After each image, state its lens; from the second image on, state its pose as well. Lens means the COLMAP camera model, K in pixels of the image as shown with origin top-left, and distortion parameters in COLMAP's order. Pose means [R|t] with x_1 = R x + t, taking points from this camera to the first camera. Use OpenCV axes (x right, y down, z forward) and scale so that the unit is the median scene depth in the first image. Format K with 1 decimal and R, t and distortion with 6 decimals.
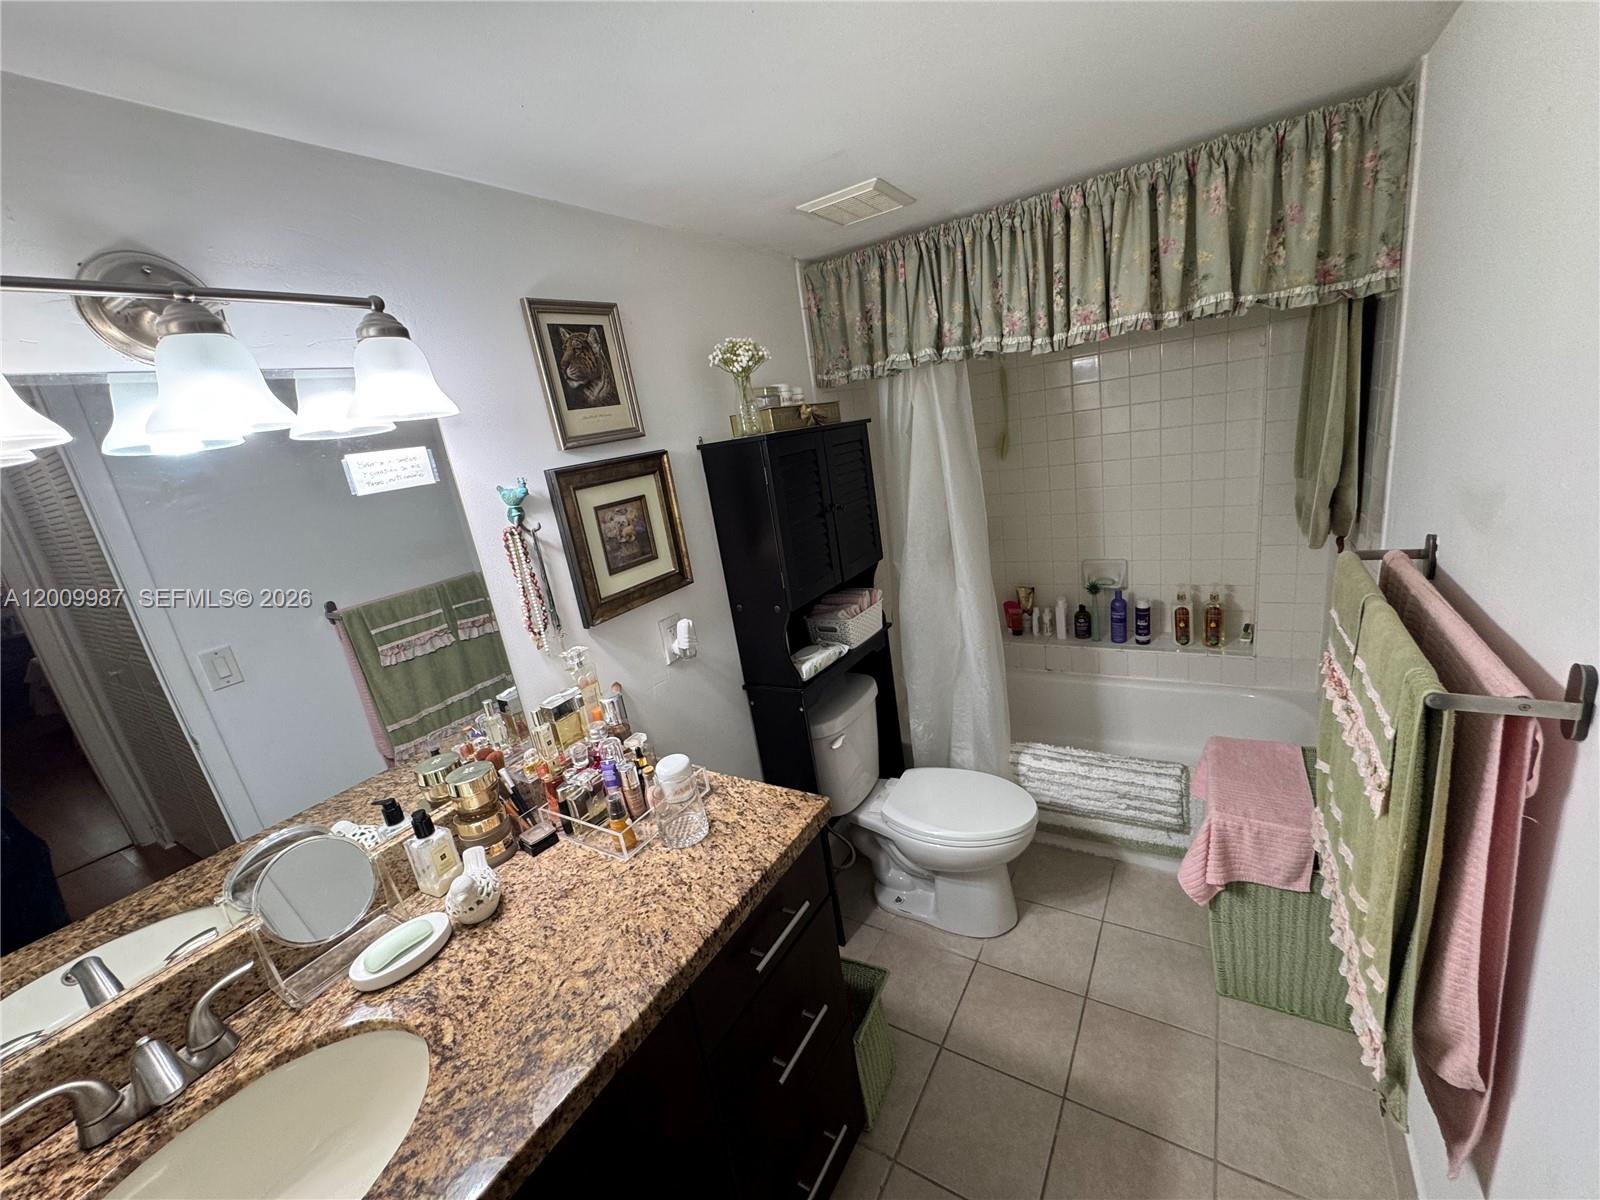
lens RADIAL K [[642.5, 0, 799.3], [0, 642.5, 599.6], [0, 0, 1]] dist [-0.002740, 0.000271]
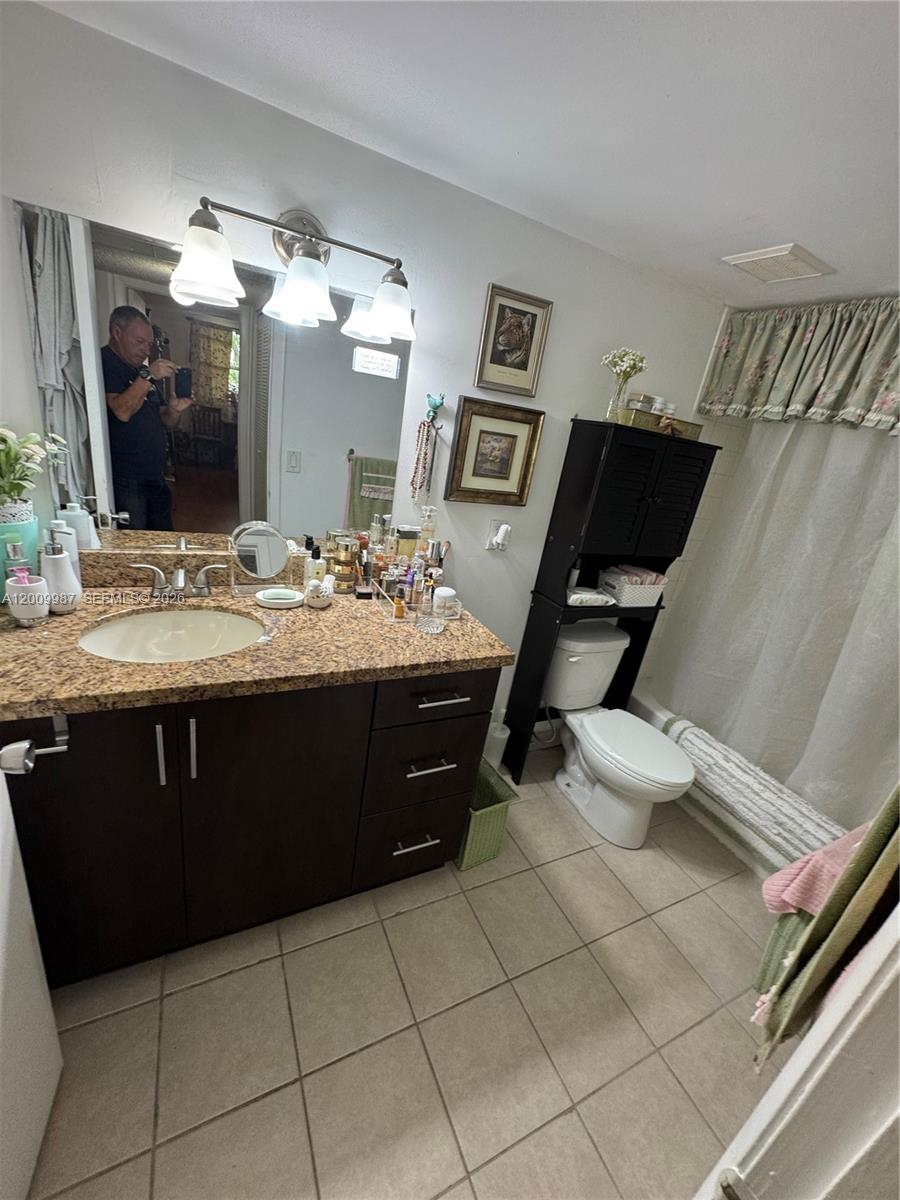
lens RADIAL K [[481.9, 0, 450.0], [0, 481.9, 600.0], [0, 0, 1]] dist [-0.002740, 0.000271]
pose [[0.806670, 0.448269, -0.385147, 0.241389], [-0.412240, 0.893753, 0.176816, 0.046237], [0.423488, 0.016141, 0.905758, -0.078391]]
